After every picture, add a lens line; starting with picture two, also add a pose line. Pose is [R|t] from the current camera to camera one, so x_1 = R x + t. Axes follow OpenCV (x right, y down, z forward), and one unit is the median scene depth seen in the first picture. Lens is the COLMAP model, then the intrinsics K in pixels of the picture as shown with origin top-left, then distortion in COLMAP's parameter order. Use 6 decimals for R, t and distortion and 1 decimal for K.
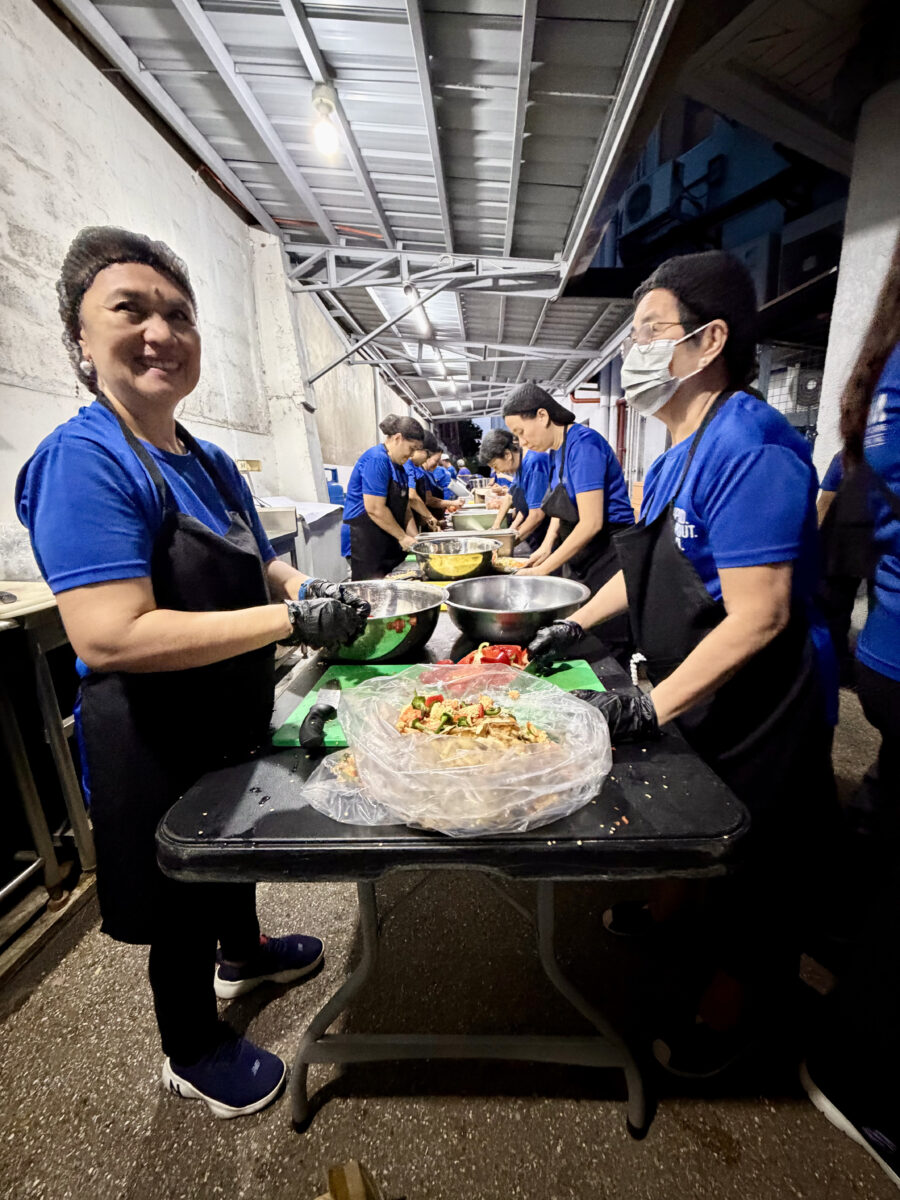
lens RADIAL K [[473.3, 0, 450.2], [0, 473.3, 592.5], [0, 0, 1]] dist [0.001092, -0.000216]
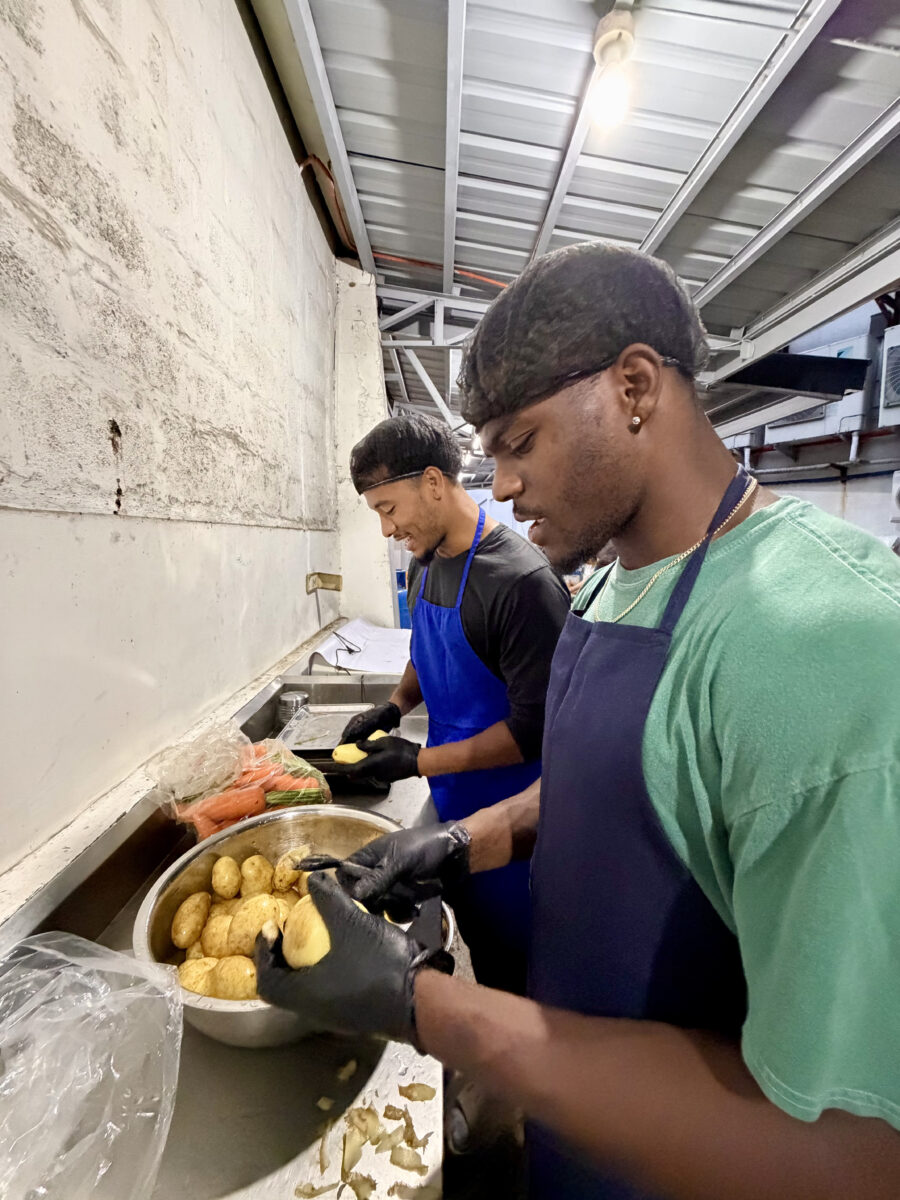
lens RADIAL K [[473.3, 0, 450.2], [0, 473.3, 592.5], [0, 0, 1]] dist [0.001092, -0.000216]
pose [[0.994532, 0.035915, 0.098062, -0.314477], [-0.023869, 0.992321, -0.121361, -0.177751], [-0.101668, 0.118357, 0.987753, 0.326692]]
